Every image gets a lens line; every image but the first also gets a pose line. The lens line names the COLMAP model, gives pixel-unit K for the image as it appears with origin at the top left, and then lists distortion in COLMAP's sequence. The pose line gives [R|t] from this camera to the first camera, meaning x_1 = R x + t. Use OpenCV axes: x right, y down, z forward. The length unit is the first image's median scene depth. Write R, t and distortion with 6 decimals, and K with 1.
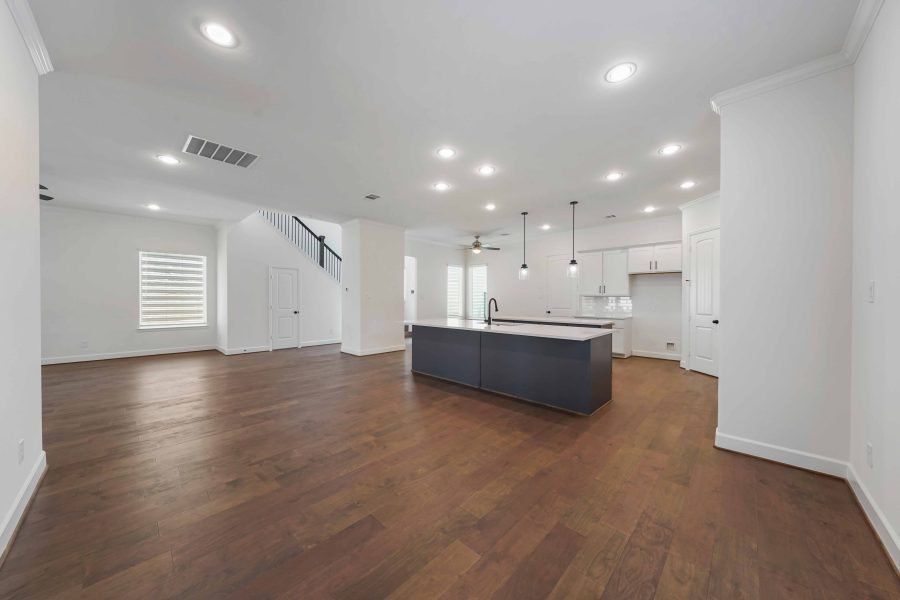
lens RADIAL K [[309.2, 0, 446.4], [0, 309.2, 300.4], [0, 0, 1]] dist [-0.000559, -0.000134]
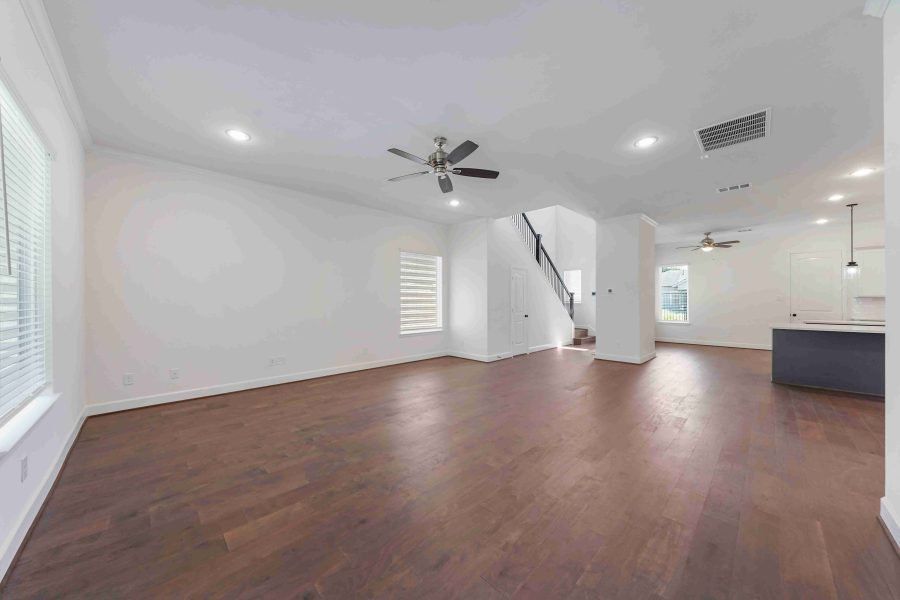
lens RADIAL K [[309.2, 0, 446.4], [0, 309.2, 300.4], [0, 0, 1]] dist [-0.000559, -0.000134]
pose [[0.999512, -0.004850, -0.030865, -0.962325], [0.004713, 0.999979, -0.004512, -0.006318], [0.030886, 0.004365, 0.999513, 0.072257]]
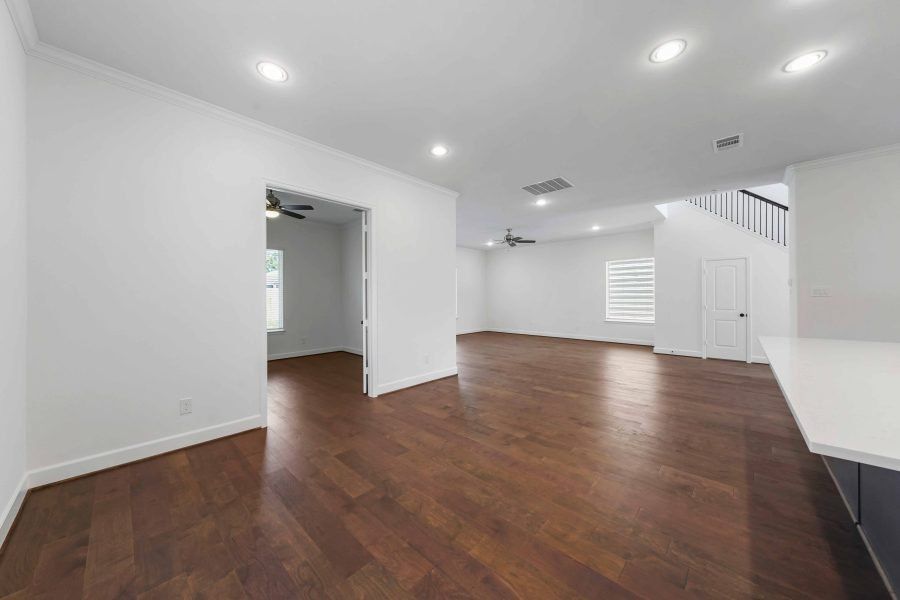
lens RADIAL K [[309.2, 0, 446.4], [0, 309.2, 300.4], [0, 0, 1]] dist [-0.000559, -0.000134]
pose [[0.013587, 0.007115, -0.999882, 0.367032], [-0.002250, 0.999972, 0.007085, -0.002462], [0.999905, 0.002153, 0.013603, 0.356301]]
